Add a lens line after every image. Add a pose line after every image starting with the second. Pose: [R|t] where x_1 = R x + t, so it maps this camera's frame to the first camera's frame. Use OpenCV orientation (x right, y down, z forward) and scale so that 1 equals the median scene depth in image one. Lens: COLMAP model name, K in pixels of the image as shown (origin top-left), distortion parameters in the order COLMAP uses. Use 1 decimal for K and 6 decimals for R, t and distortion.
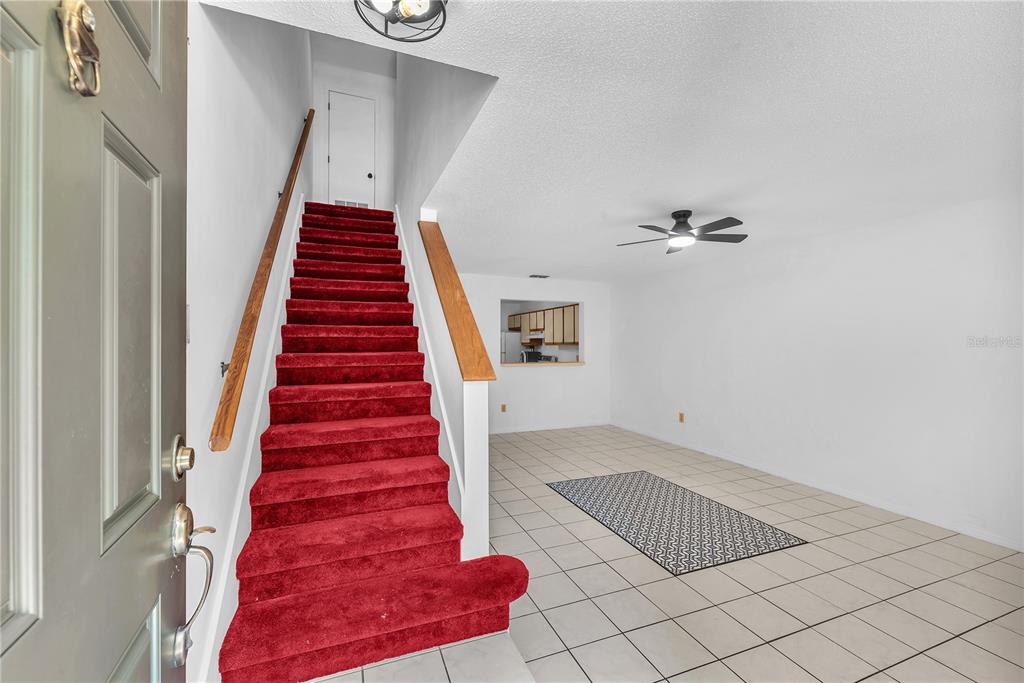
lens RADIAL K [[428.2, 0, 513.5], [0, 428.2, 342.9], [0, 0, 1]] dist [-0.003342, 0.000820]
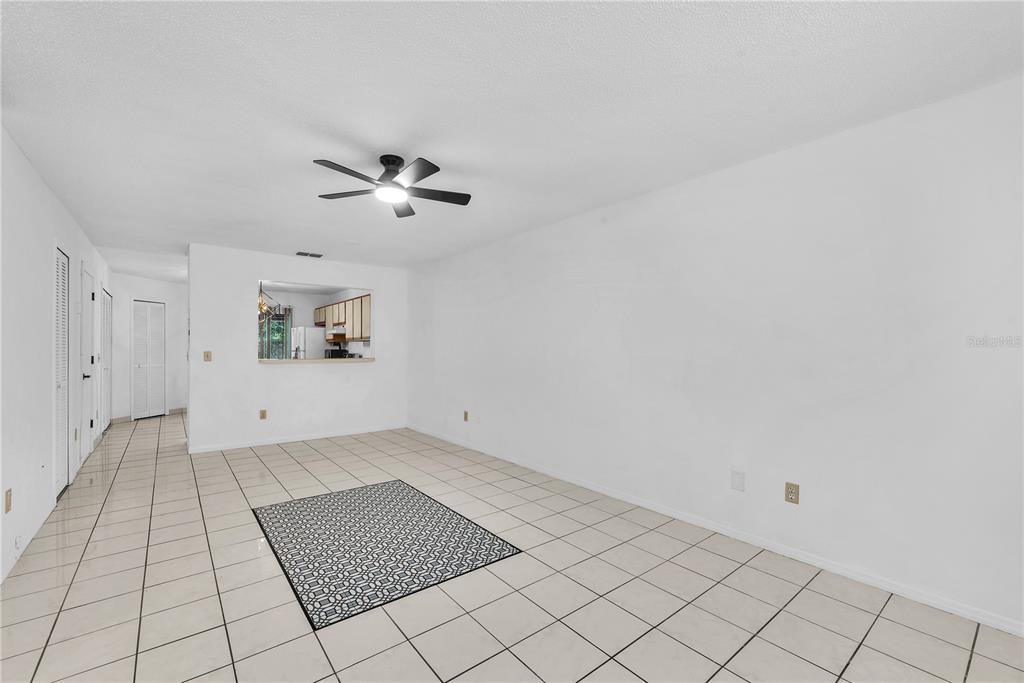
lens RADIAL K [[428.2, 0, 510.9], [0, 428.2, 346.5], [0, 0, 1]] dist [-0.003342, 0.000820]
pose [[0.956412, 0.003044, 0.292004, 0.276054], [-0.001800, 0.999988, -0.004530, 0.038903], [-0.292015, 0.003807, 0.956406, 0.122172]]
